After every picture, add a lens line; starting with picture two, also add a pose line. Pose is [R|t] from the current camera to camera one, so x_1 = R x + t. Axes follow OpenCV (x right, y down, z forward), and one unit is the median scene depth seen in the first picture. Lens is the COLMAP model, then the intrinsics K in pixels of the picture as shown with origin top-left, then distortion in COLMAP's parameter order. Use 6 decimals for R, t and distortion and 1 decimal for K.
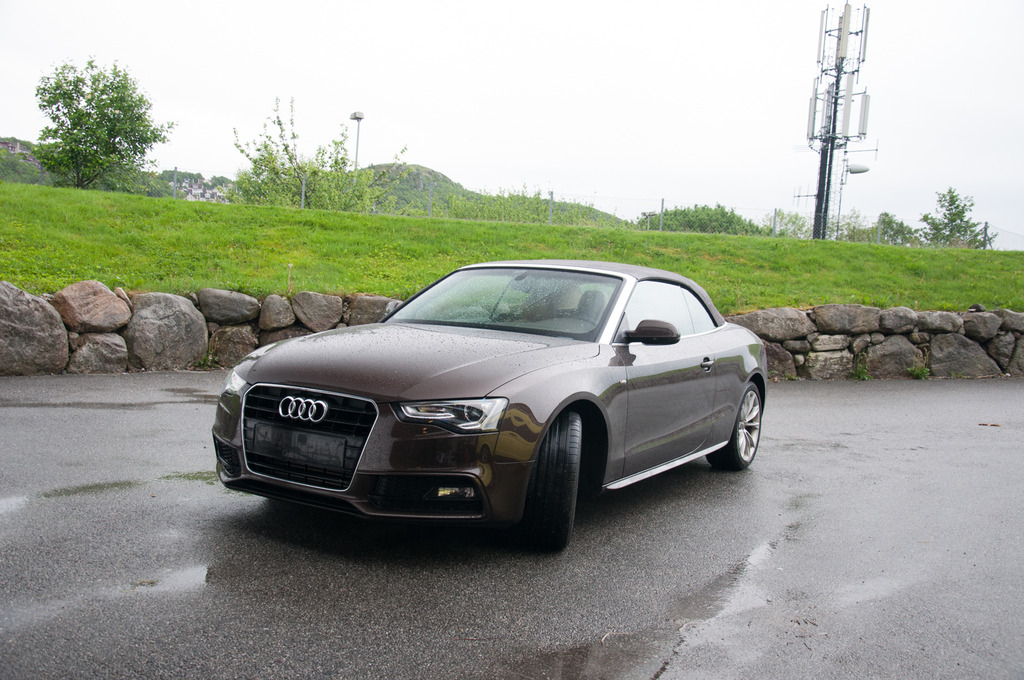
lens RADIAL K [[1000.1, 0, 512.5], [0, 1000.1, 317.4], [0, 0, 1]] dist [-0.015100, 0.000000]
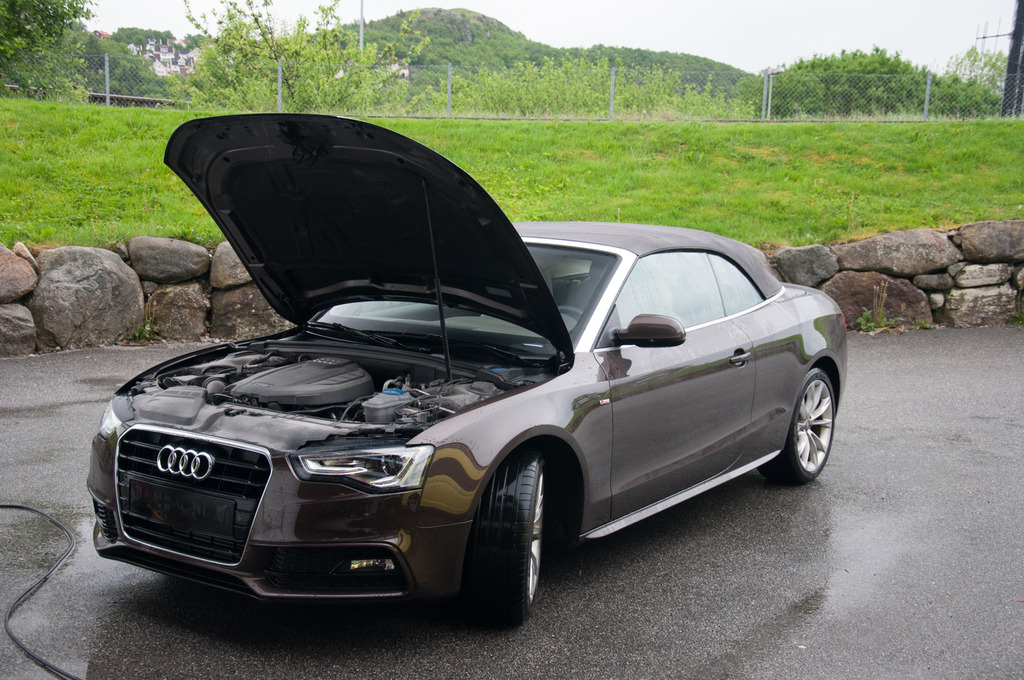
lens RADIAL K [[1339.6, 0, 512.1], [0, 1339.6, 325.7], [0, 0, 1]] dist [0.172794, 0.000000]
pose [[0.996702, -0.029752, -0.075499, 0.050668], [0.036365, 0.995475, 0.087787, -0.038044], [0.072546, -0.090243, 0.993274, -0.018641]]
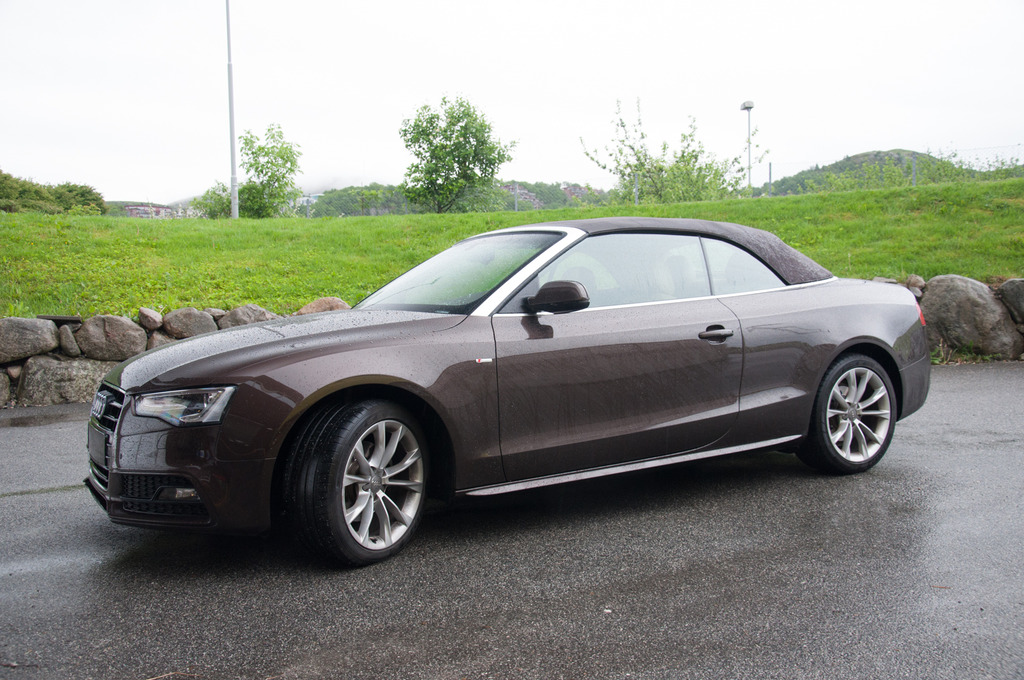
lens RADIAL K [[1000.1, 0, 510.8], [0, 1000.1, 302.8], [0, 0, 1]] dist [-0.015100, 0.000000]
pose [[0.865227, -0.080795, -0.494827, 0.223336], [0.068597, 0.996726, -0.042800, 0.023099], [0.496665, 0.003088, 0.867937, 0.134398]]
